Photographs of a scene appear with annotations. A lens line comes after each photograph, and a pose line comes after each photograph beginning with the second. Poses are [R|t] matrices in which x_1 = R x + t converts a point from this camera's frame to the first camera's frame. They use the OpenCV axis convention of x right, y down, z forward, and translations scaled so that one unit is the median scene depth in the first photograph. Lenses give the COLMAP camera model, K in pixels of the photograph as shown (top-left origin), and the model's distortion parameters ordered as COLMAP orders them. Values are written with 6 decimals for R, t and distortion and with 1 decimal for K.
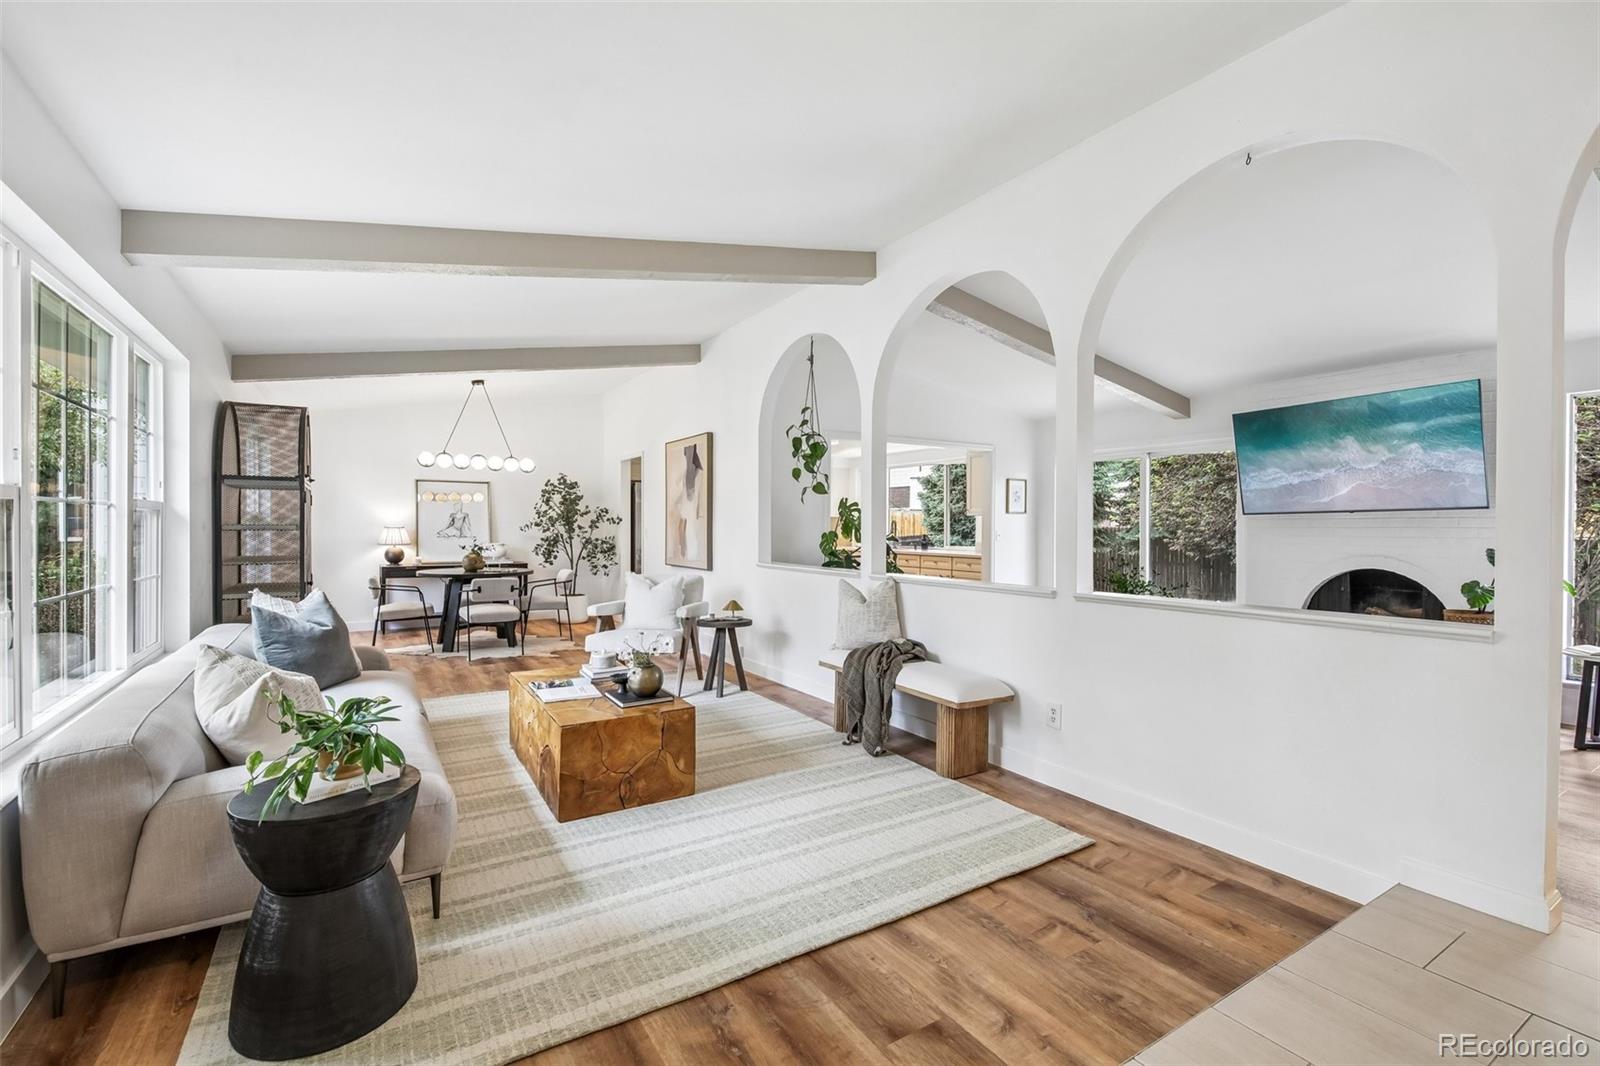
lens RADIAL K [[702.1, 0, 799.7], [0, 702.1, 525.0], [0, 0, 1]] dist [0.004335, -0.003652]
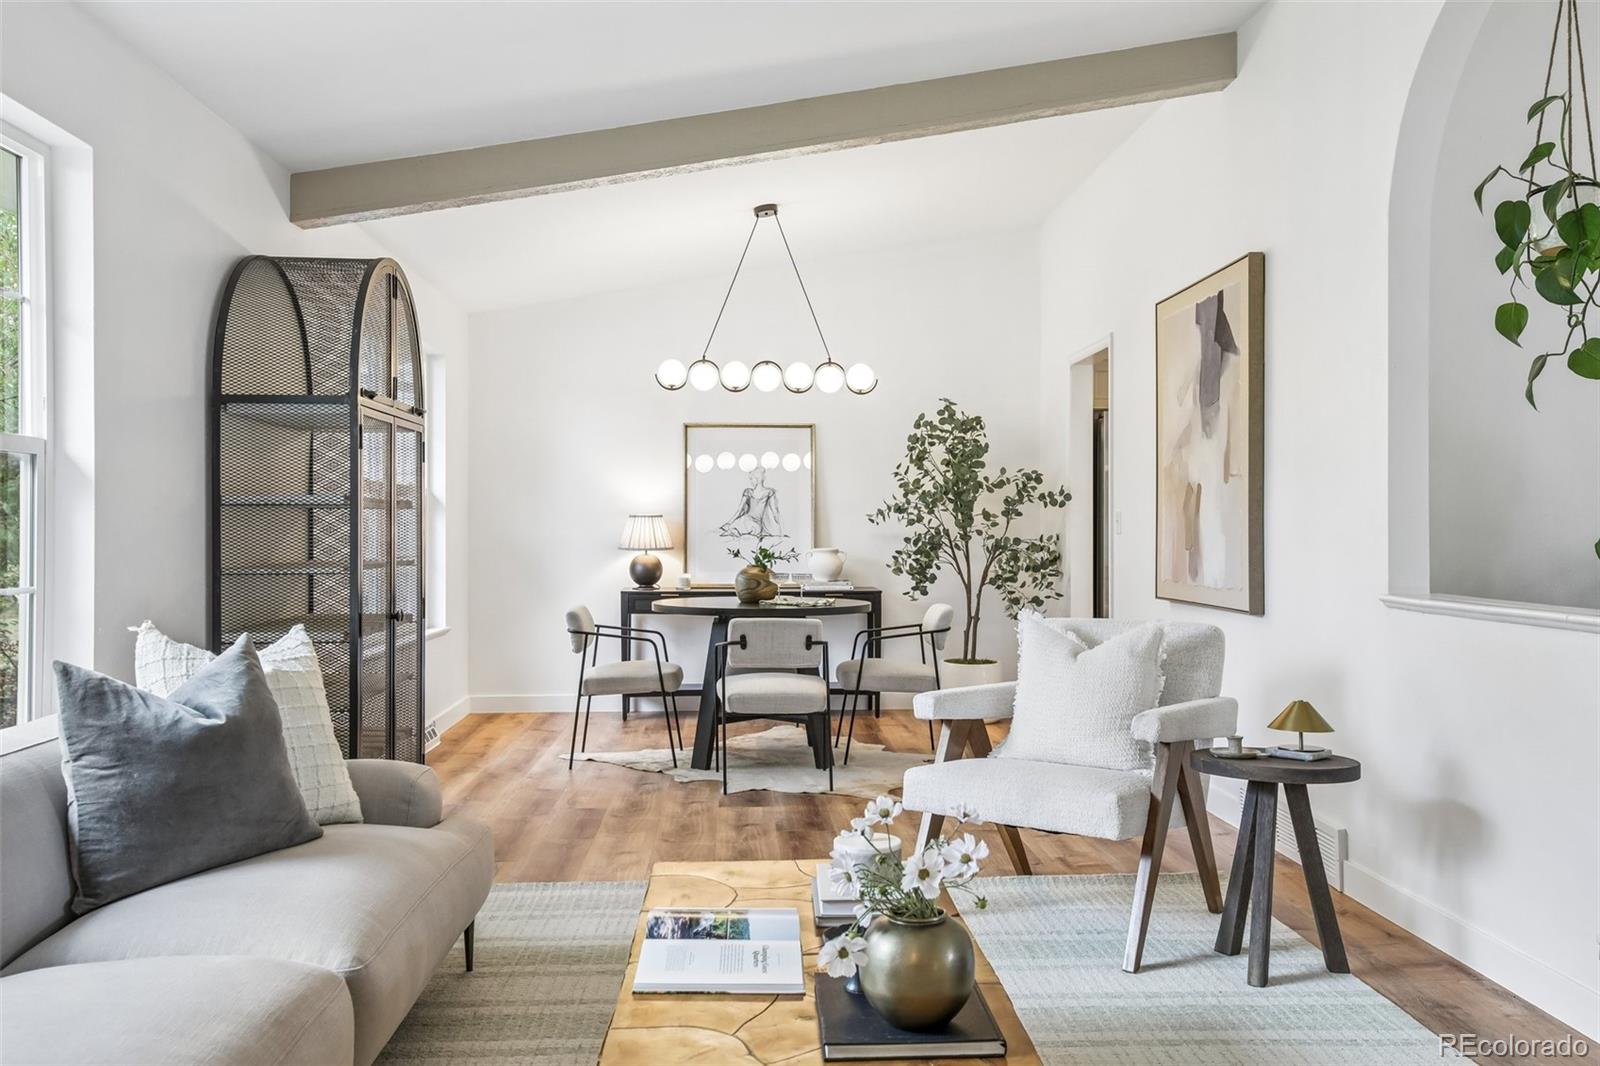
lens RADIAL K [[1313.0, 0, 793.8], [0, 1313.0, 525.7], [0, 0, 1]] dist [0.020288, 0.014127]
pose [[0.868797, -0.005893, -0.495134, 0.009631], [0.004663, 0.999982, -0.003719, 0.022158], [0.495147, 0.000923, 0.868809, 0.314212]]
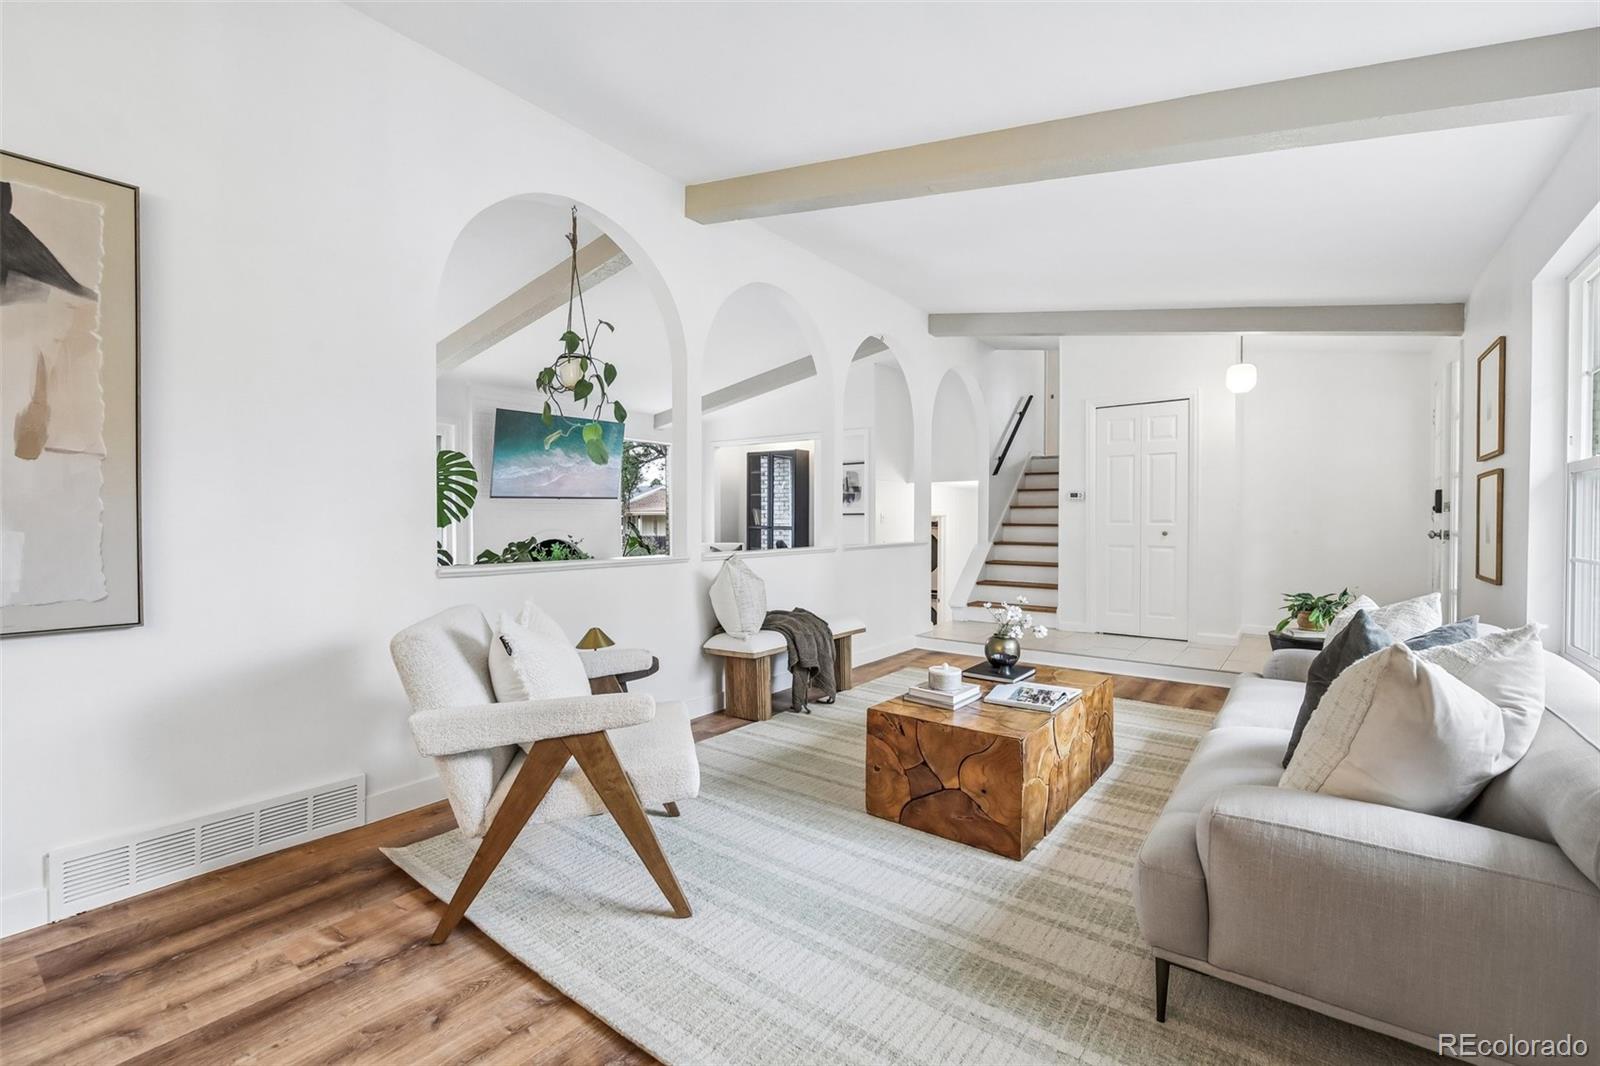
lens RADIAL K [[702.1, 0, 795.3], [0, 702.1, 538.2], [0, 0, 1]] dist [0.004335, -0.003652]
pose [[-0.361681, -0.022038, 0.932041, -0.674357], [-0.001058, 0.999730, 0.023228, 0.022672], [-0.932301, 0.007415, -0.361607, 1.056686]]
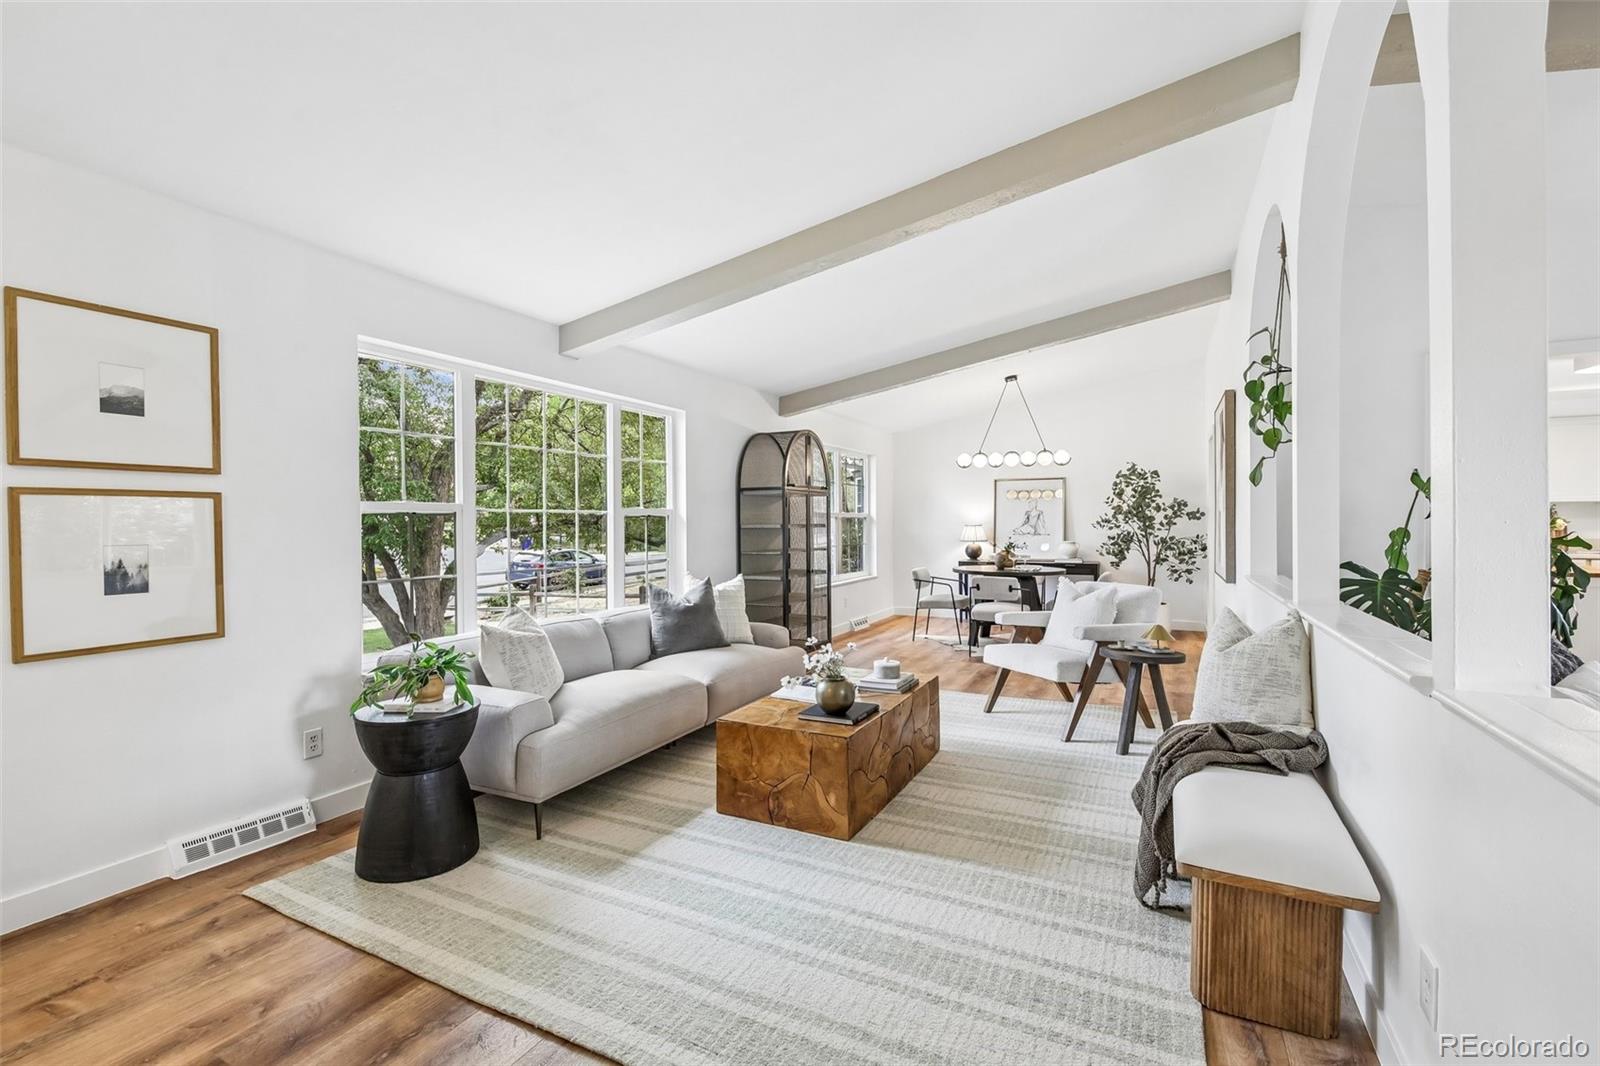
lens RADIAL K [[702.1, 0, 796.1], [0, 702.1, 532.9], [0, 0, 1]] dist [0.004335, -0.003652]
pose [[0.511434, 0.000611, -0.859322, 0.335996], [0.012171, 0.999894, 0.007955, 0.003719], [0.859236, -0.014527, 0.511373, 0.321633]]
